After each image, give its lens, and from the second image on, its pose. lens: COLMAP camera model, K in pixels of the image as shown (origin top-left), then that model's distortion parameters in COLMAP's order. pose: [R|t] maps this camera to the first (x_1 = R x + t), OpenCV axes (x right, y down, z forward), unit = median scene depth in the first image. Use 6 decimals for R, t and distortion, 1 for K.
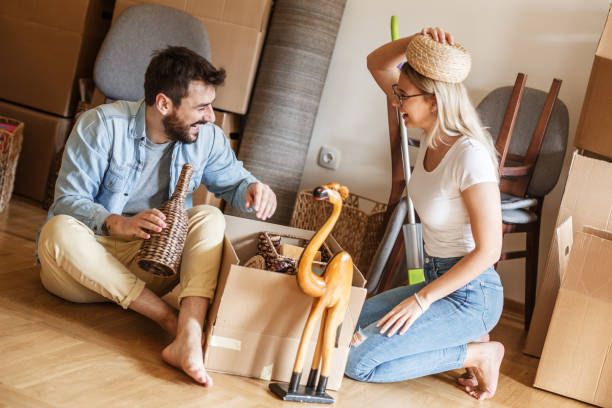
lens RADIAL K [[1424.7, 0, 306.0], [0, 1424.7, 204.0], [0, 0, 1]] dist [-0.026091, -0.090790]
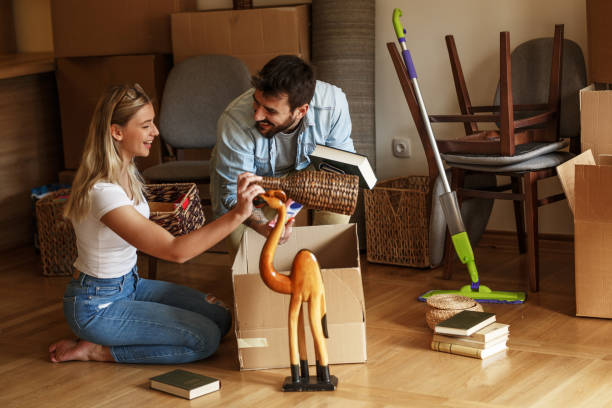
lens RADIAL K [[1424.7, 0, 306.0], [0, 1424.7, 204.0], [0, 0, 1]] dist [-0.026091, -0.090790]
pose [[0.943077, -0.244631, -0.225303, 0.216471], [0.243937, 0.969284, -0.031357, 0.029780], [0.226054, -0.025388, 0.973784, -0.072138]]
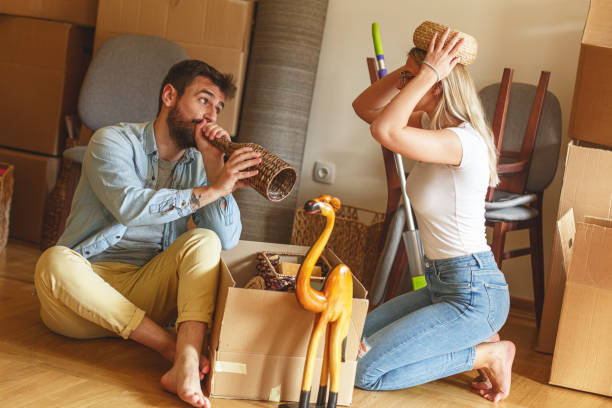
lens RADIAL K [[1424.7, 0, 306.0], [0, 1424.7, 204.0], [0, 0, 1]] dist [-0.026091, -0.090790]
pose [[0.995764, -0.091703, -0.006620, 0.009936], [0.091592, 0.995677, -0.015429, 0.004175], [0.008006, 0.014757, 0.999859, 0.013430]]
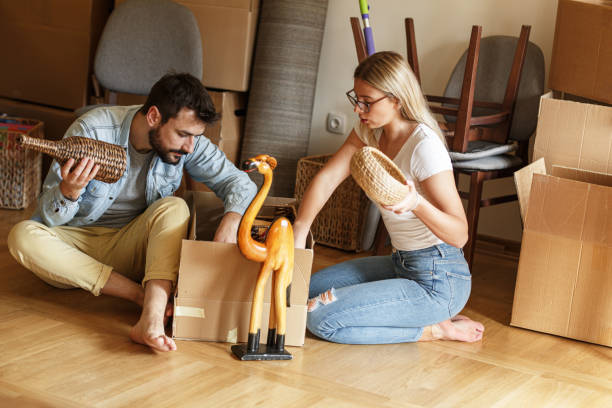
lens RADIAL K [[1424.7, 0, 306.0], [0, 1424.7, 204.0], [0, 0, 1]] dist [-0.026091, -0.090790]
pose [[0.987064, -0.100841, -0.124641, 0.142671], [0.104296, 0.994314, 0.021488, 0.001953], [0.121765, -0.034209, 0.991969, -0.045663]]
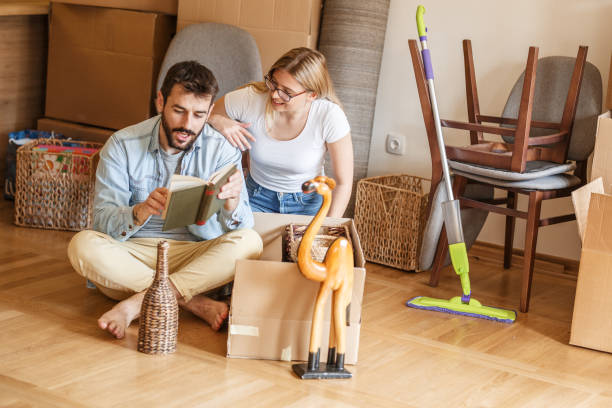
lens RADIAL K [[1424.7, 0, 306.0], [0, 1424.7, 204.0], [0, 0, 1]] dist [-0.026091, -0.090790]
pose [[0.980203, -0.108260, -0.165776, 0.146008], [0.110026, 0.993928, 0.001482, 0.002919], [0.164609, -0.019692, 0.986162, -0.057948]]
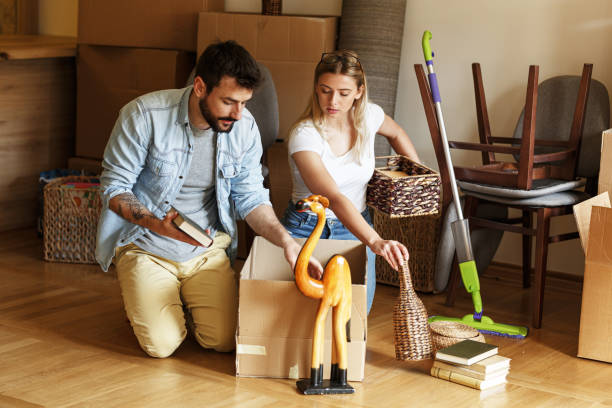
lens RADIAL K [[1424.7, 0, 306.0], [0, 1424.7, 204.0], [0, 0, 1]] dist [-0.026091, -0.090790]
pose [[0.965046, -0.146589, -0.217249, 0.199661], [0.141719, 0.989181, -0.037916, 0.026196], [0.220457, 0.005803, 0.975379, -0.070620]]
